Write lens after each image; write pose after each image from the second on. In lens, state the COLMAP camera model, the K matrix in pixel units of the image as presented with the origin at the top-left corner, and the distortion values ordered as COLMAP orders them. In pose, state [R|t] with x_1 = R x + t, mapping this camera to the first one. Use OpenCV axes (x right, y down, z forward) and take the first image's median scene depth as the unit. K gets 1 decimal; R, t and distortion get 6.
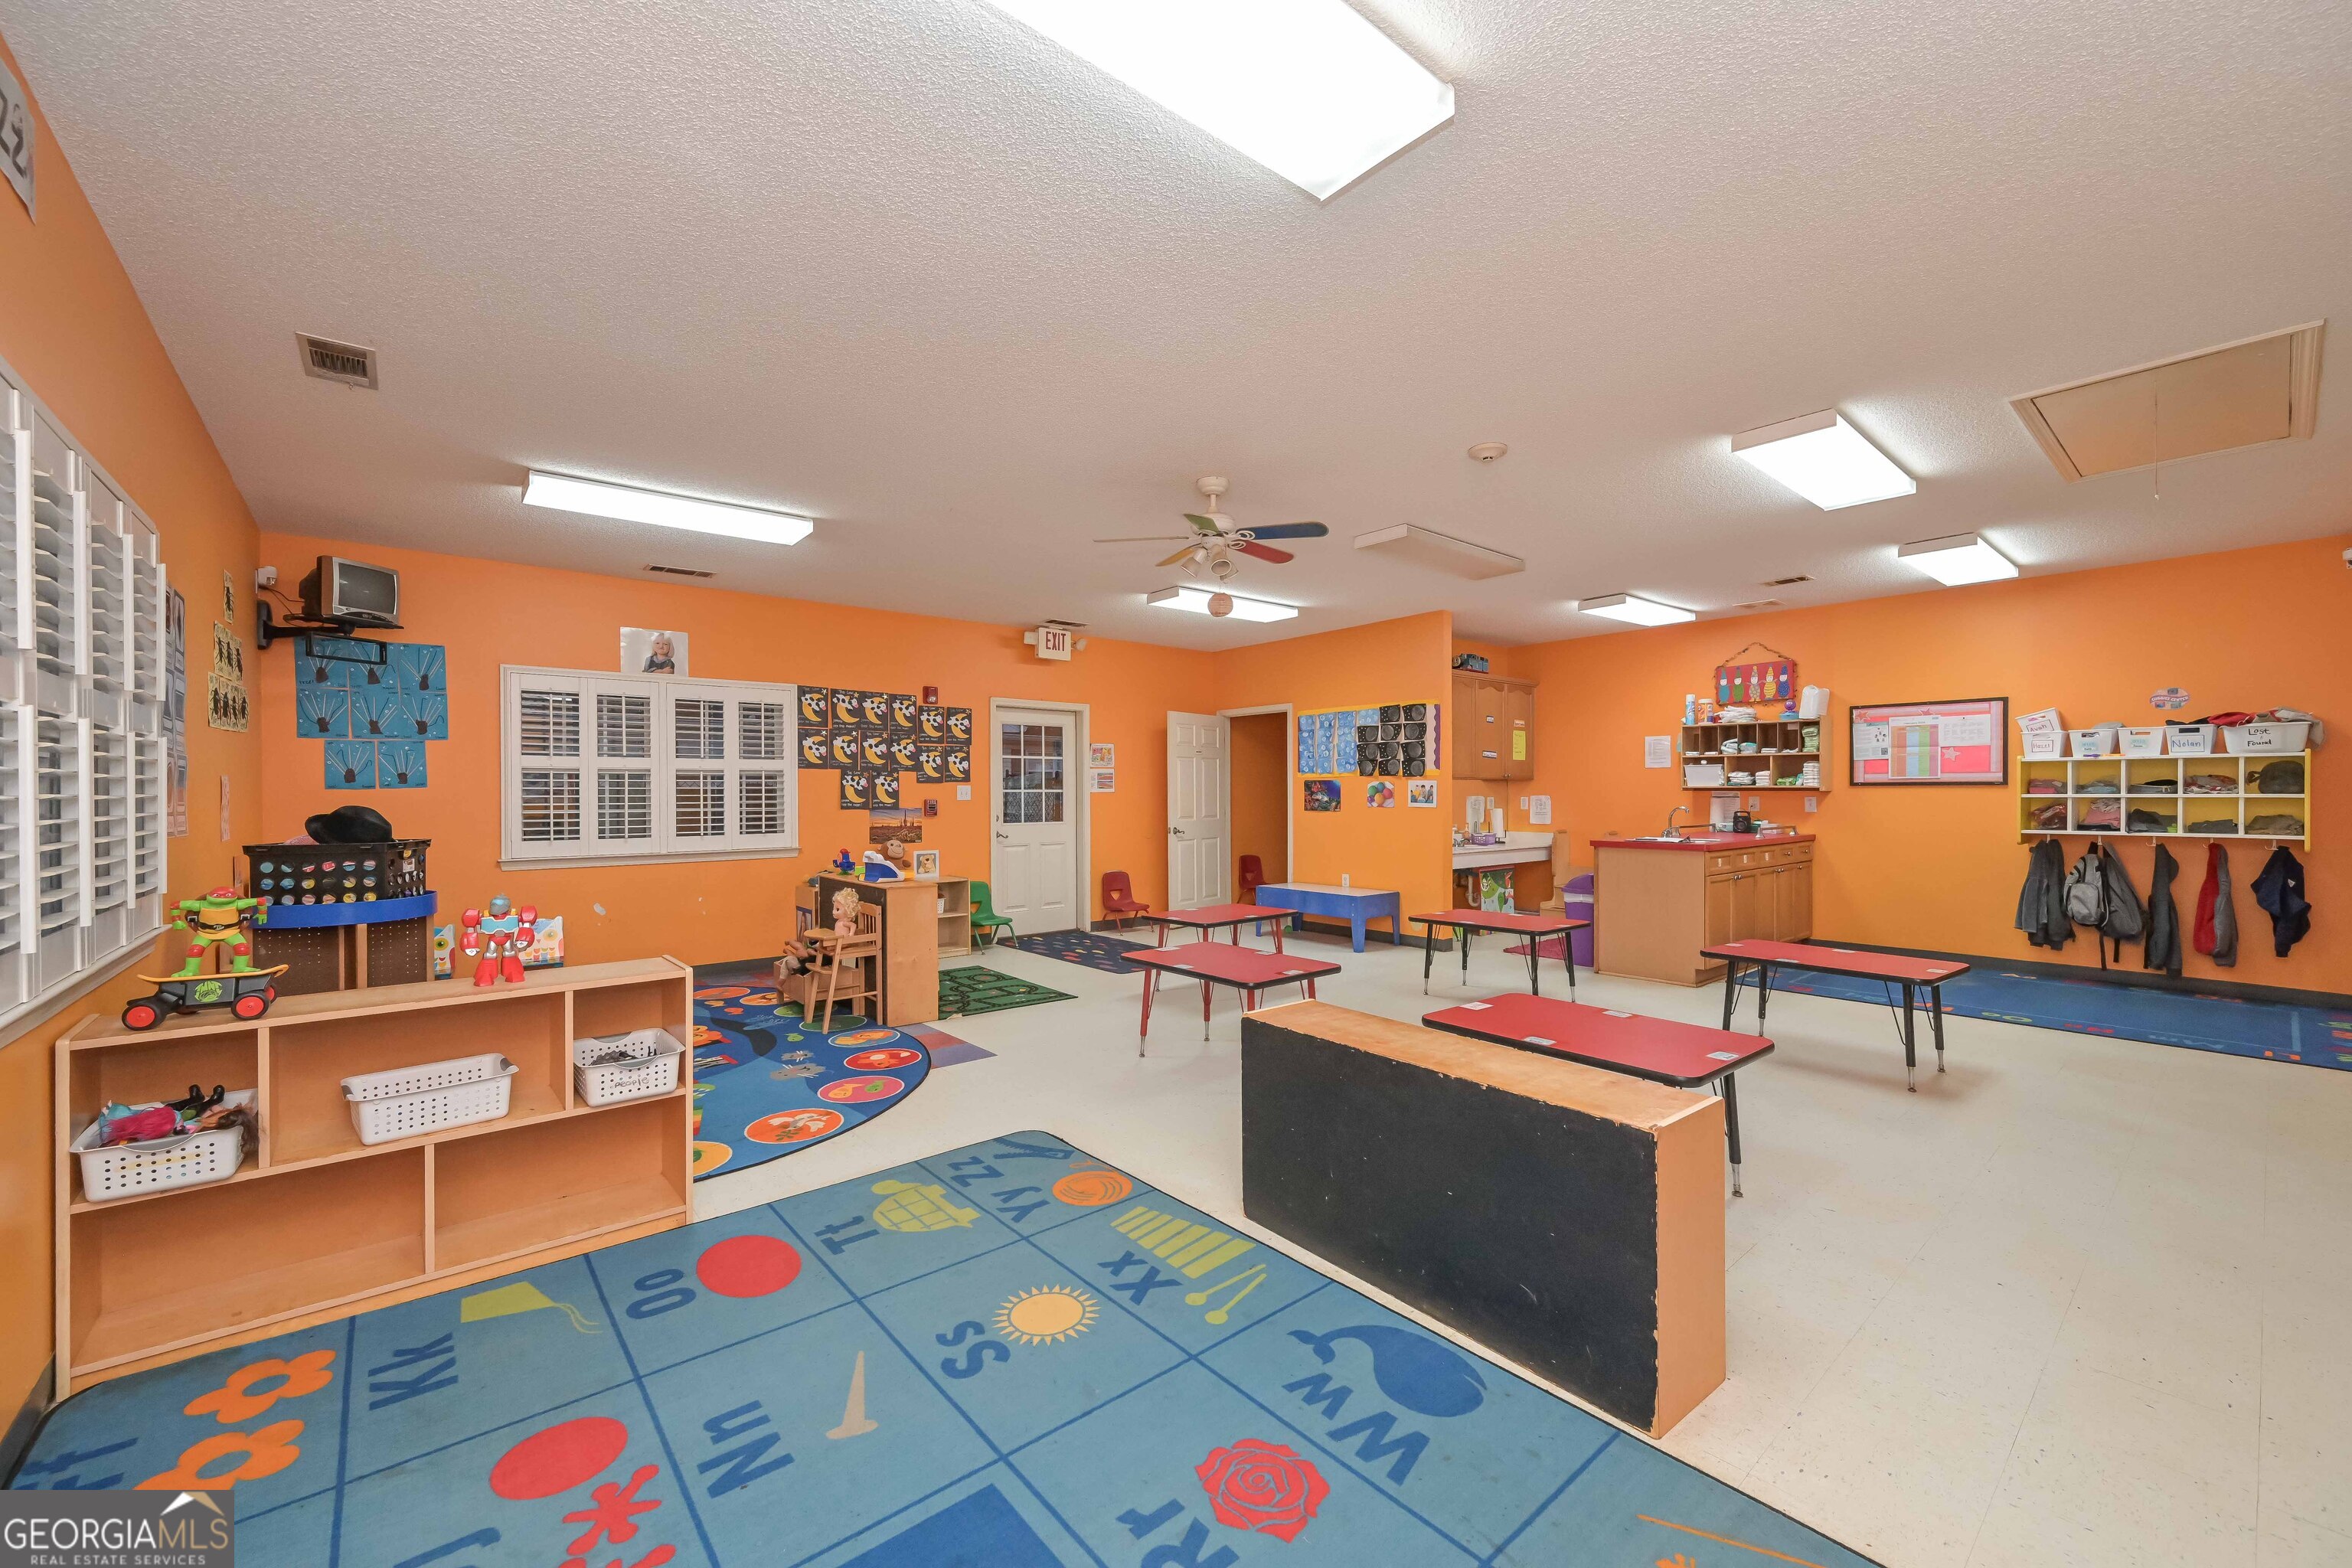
lens RADIAL K [[934.3, 0, 1176.0], [0, 934.3, 784.0], [0, 0, 1]] dist [-0.001016, -0.000049]
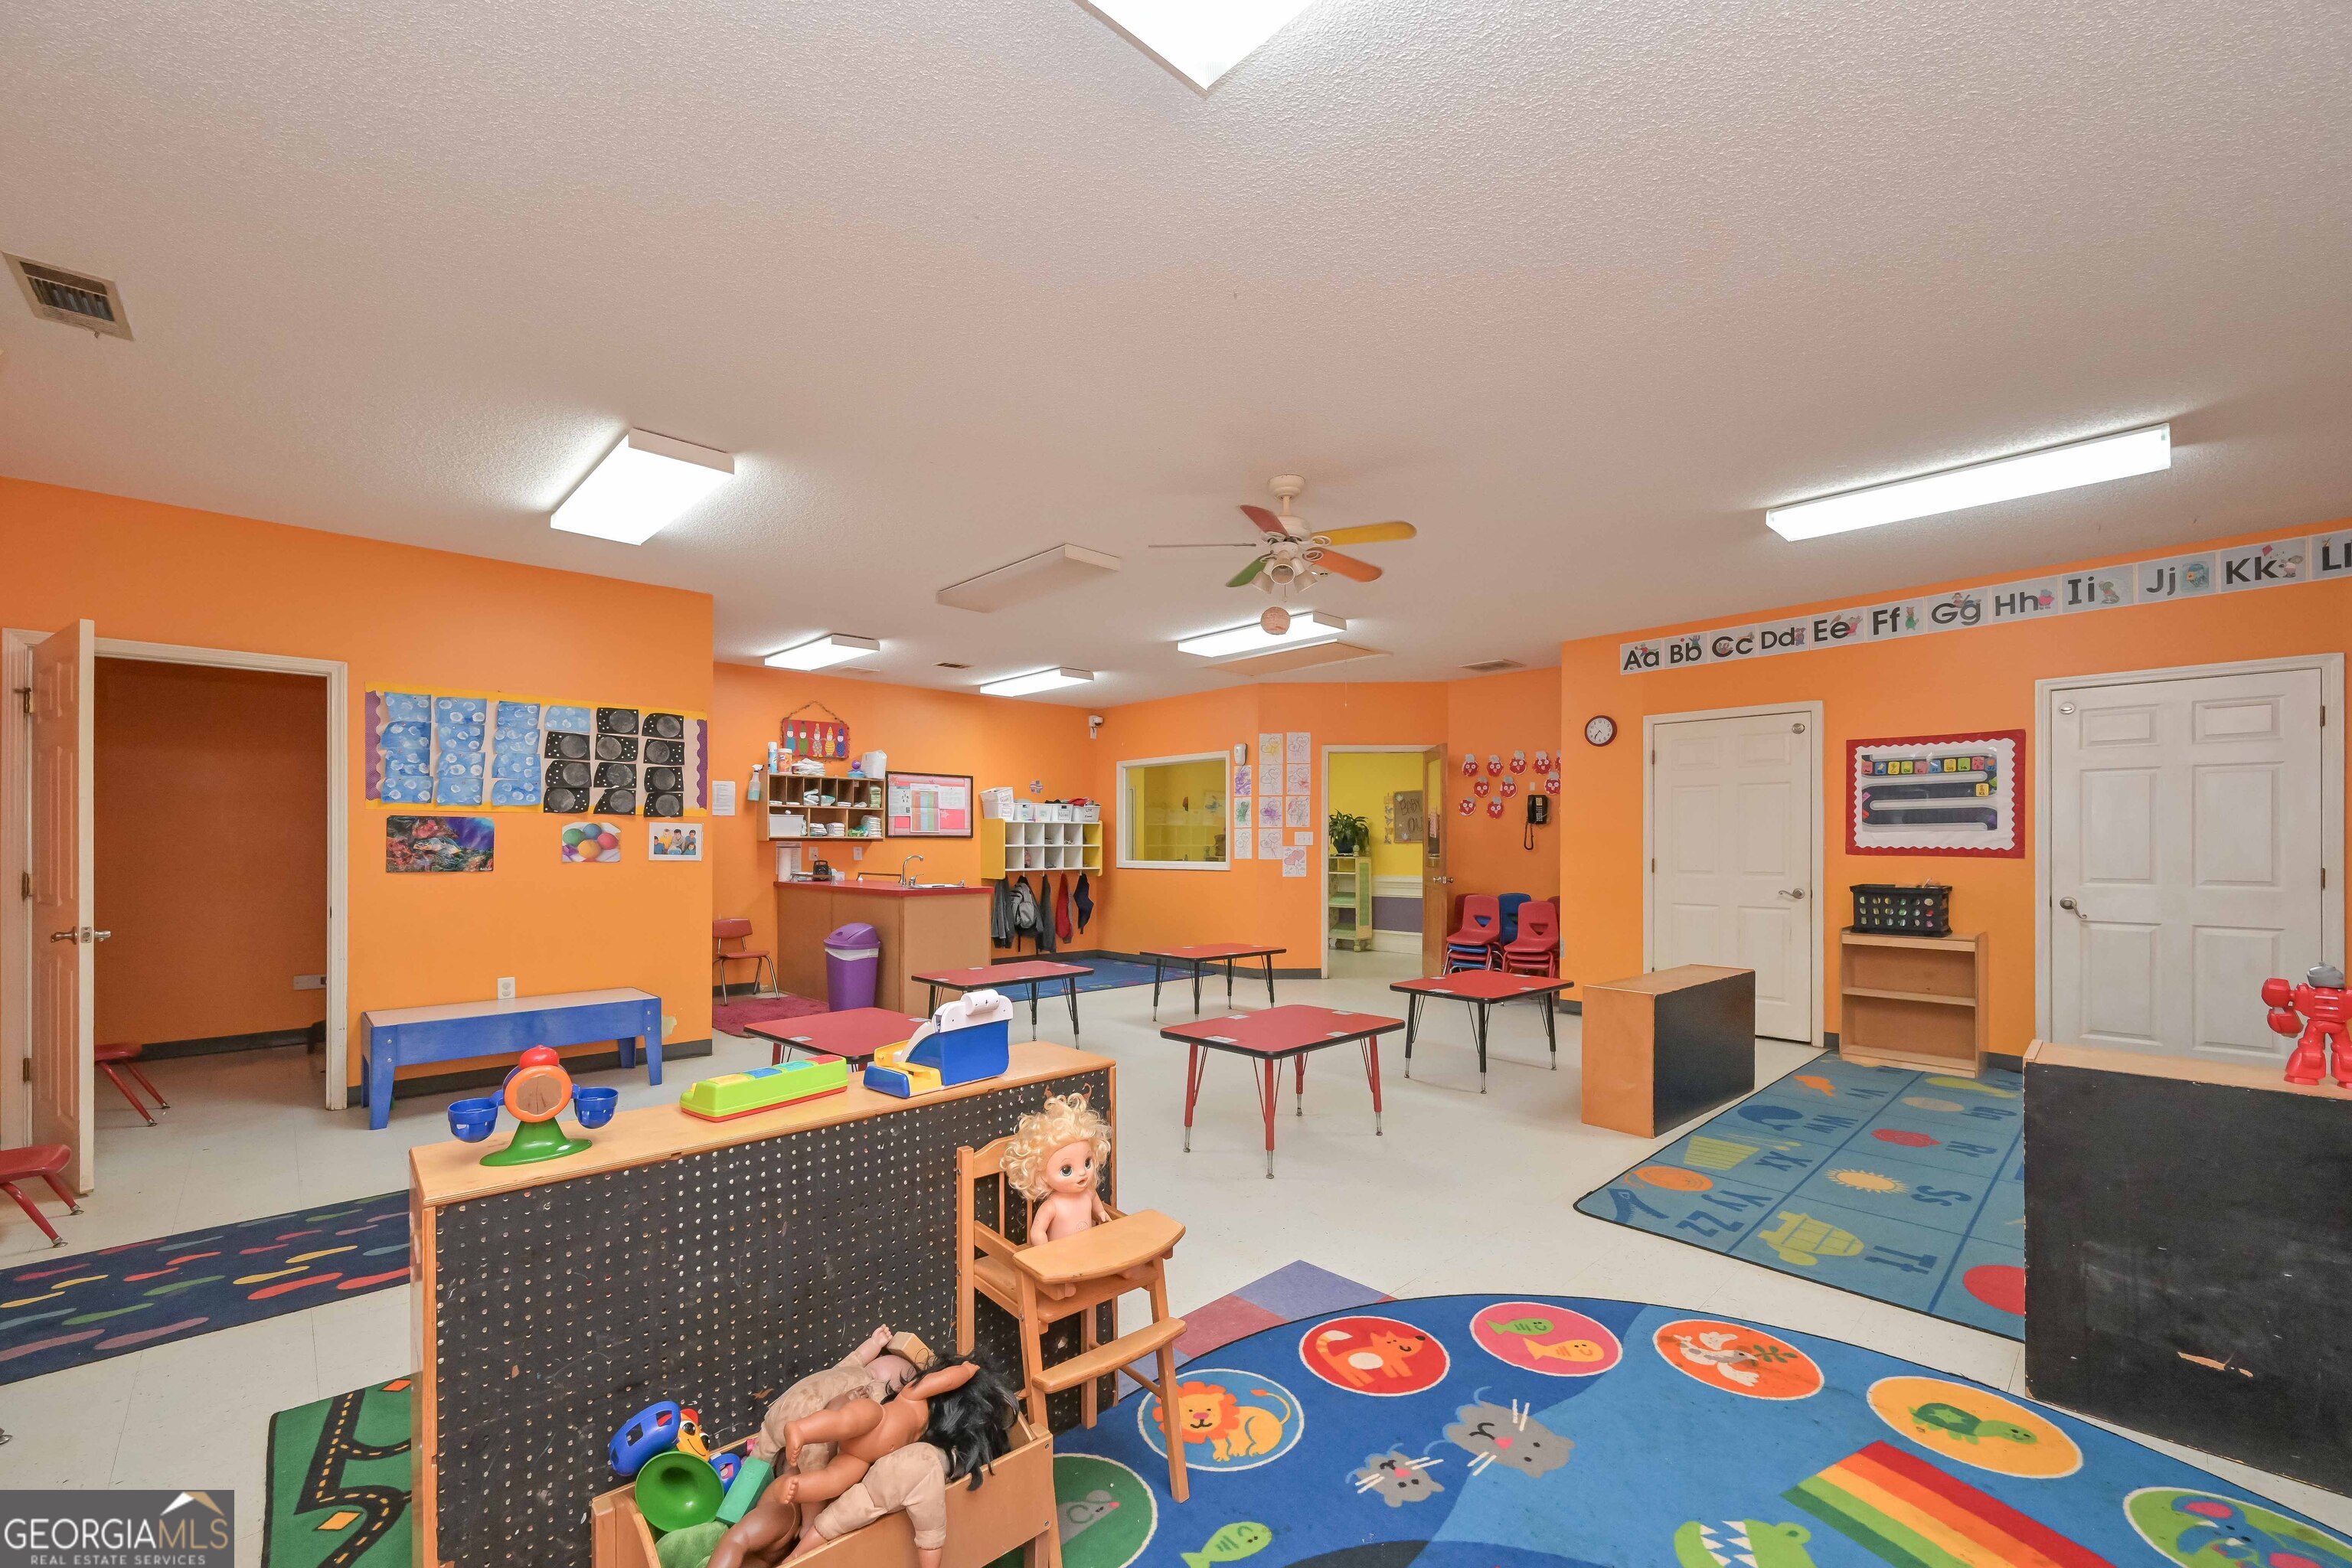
lens RADIAL K [[946.5, 0, 1175.3], [0, 946.5, 838.6], [0, 0, 1]] dist [-0.000637, -0.000096]
pose [[-0.065541, 0.010024, 0.997800, -0.501602], [-0.008861, 0.999904, -0.010627, 0.012871], [-0.997811, -0.009538, -0.065446, 0.697308]]
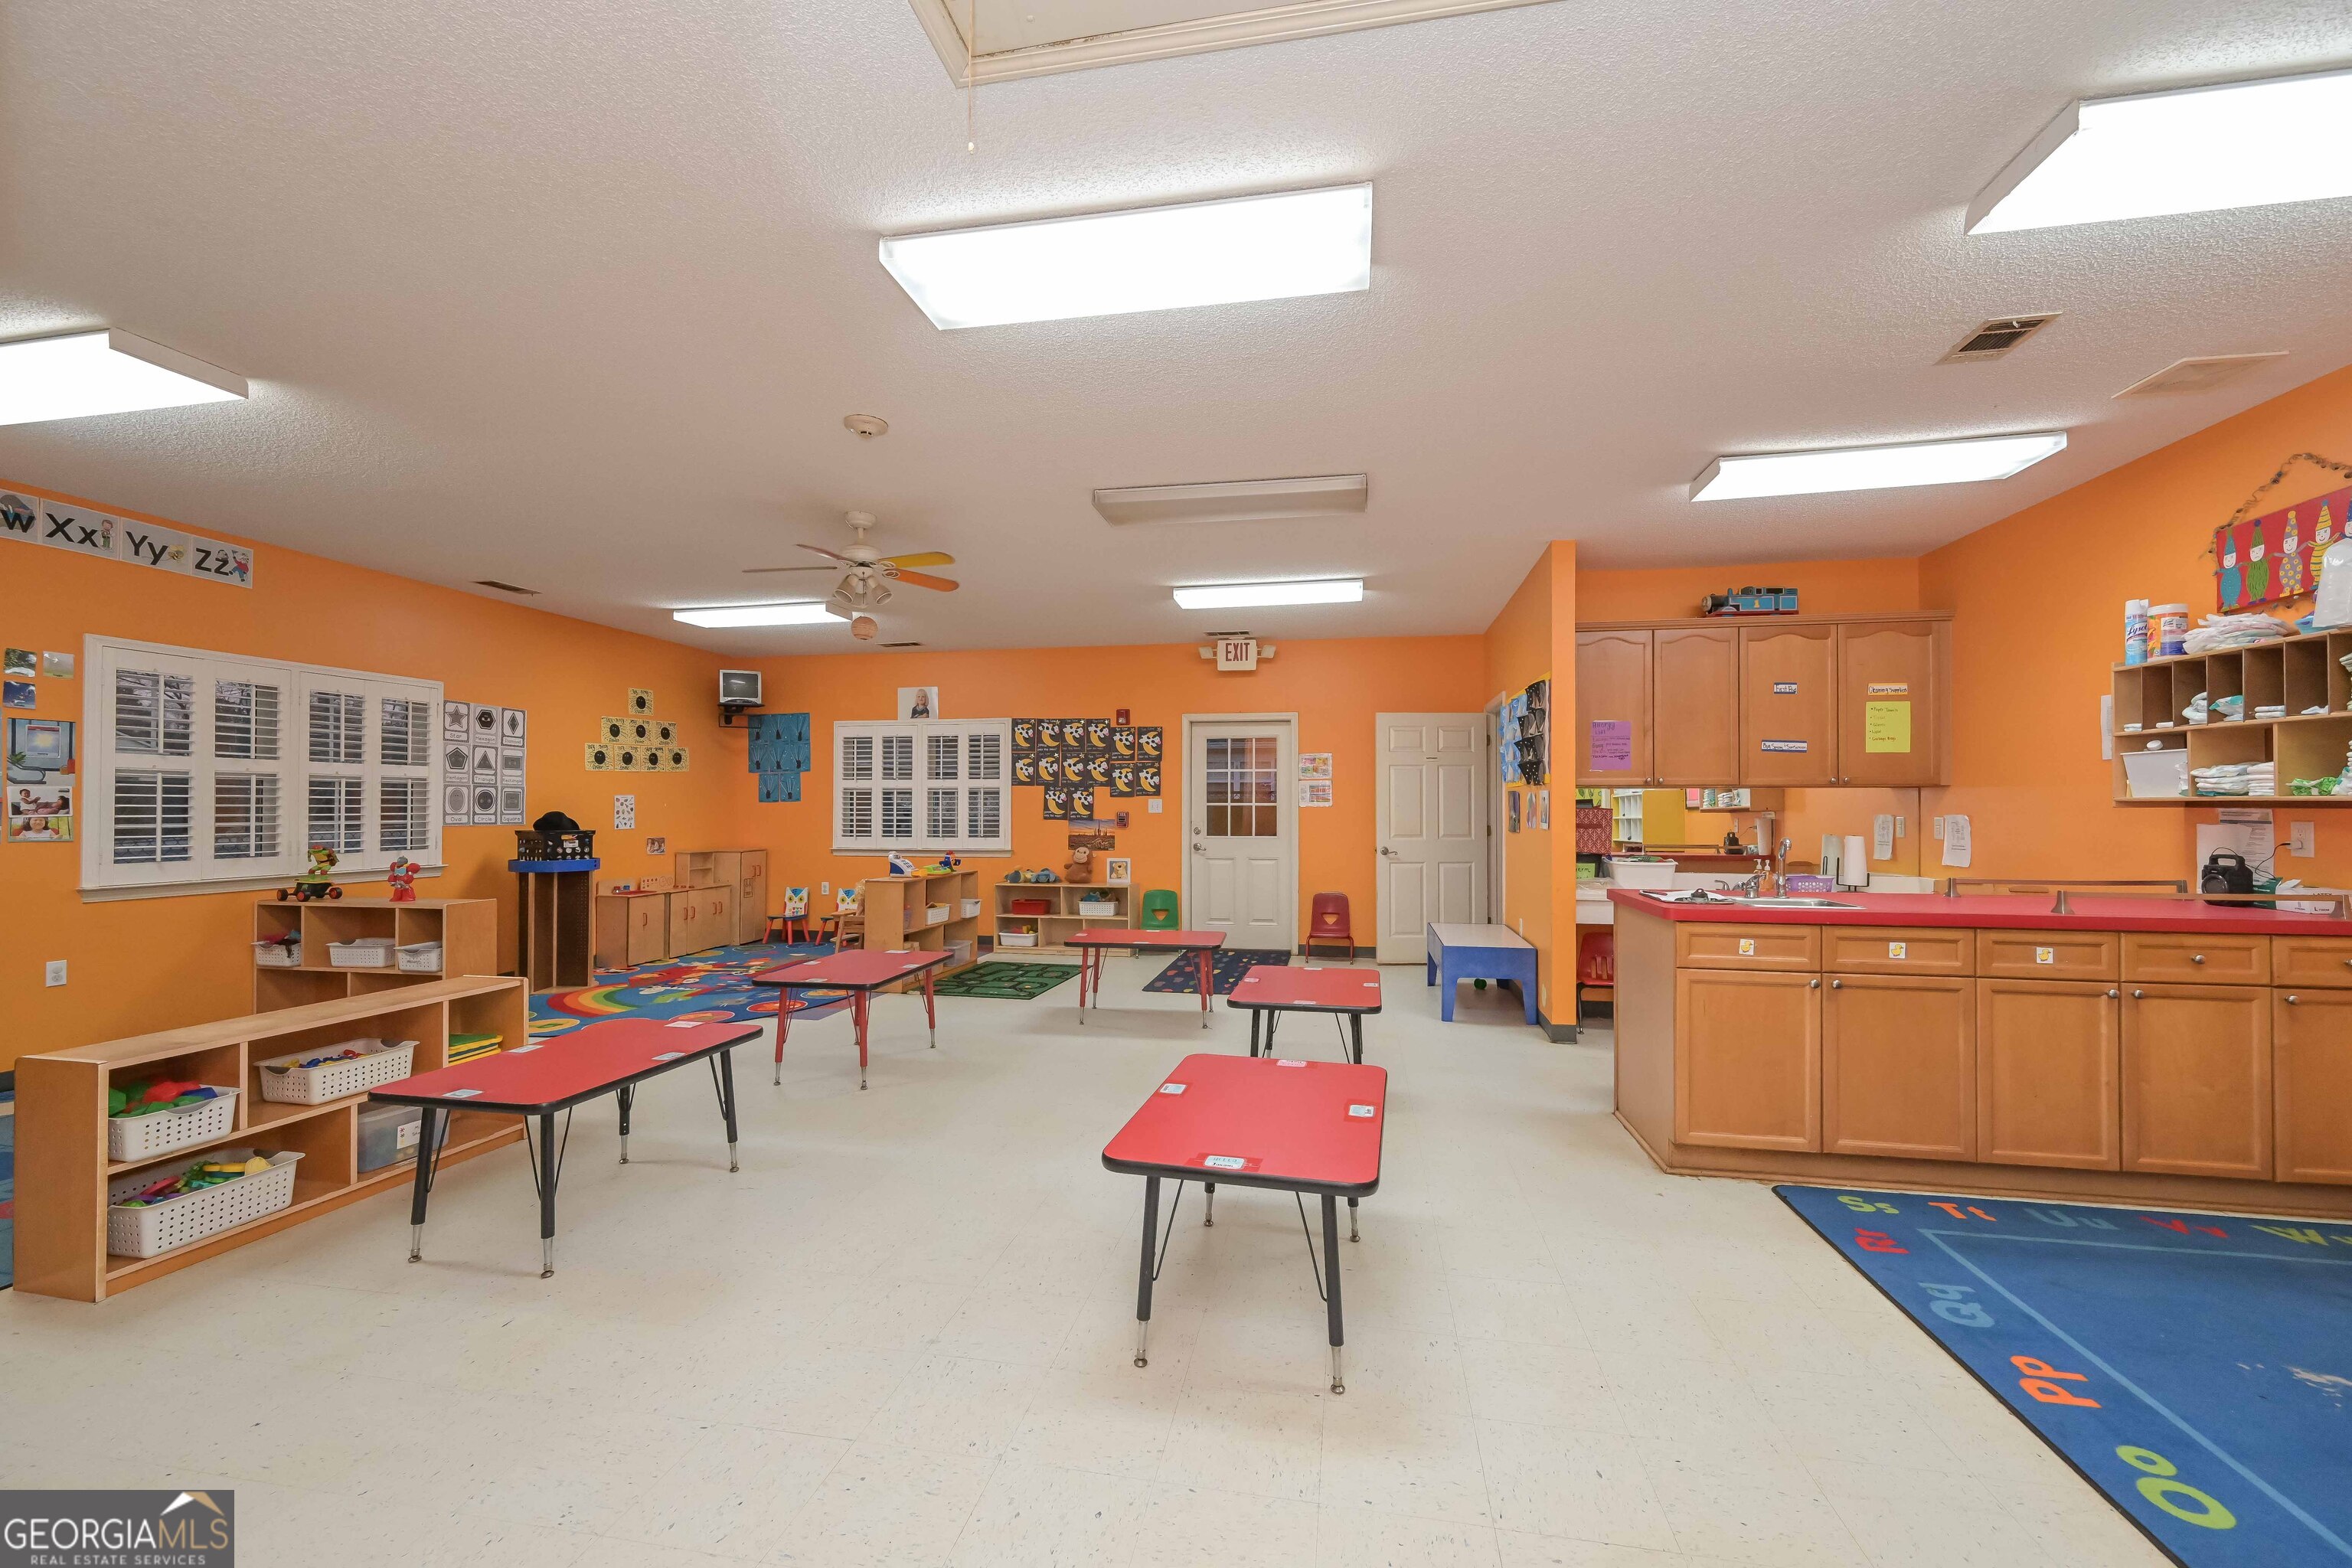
lens RADIAL K [[947.8, 0, 1175.2], [0, 947.8, 797.6], [0, 0, 1]] dist [0.001071, 0.000206]
pose [[0.629432, -0.003105, -0.777049, 0.667521], [0.004510, 0.999990, -0.000343, 0.000522], [0.777042, -0.003288, 0.629440, 0.358221]]
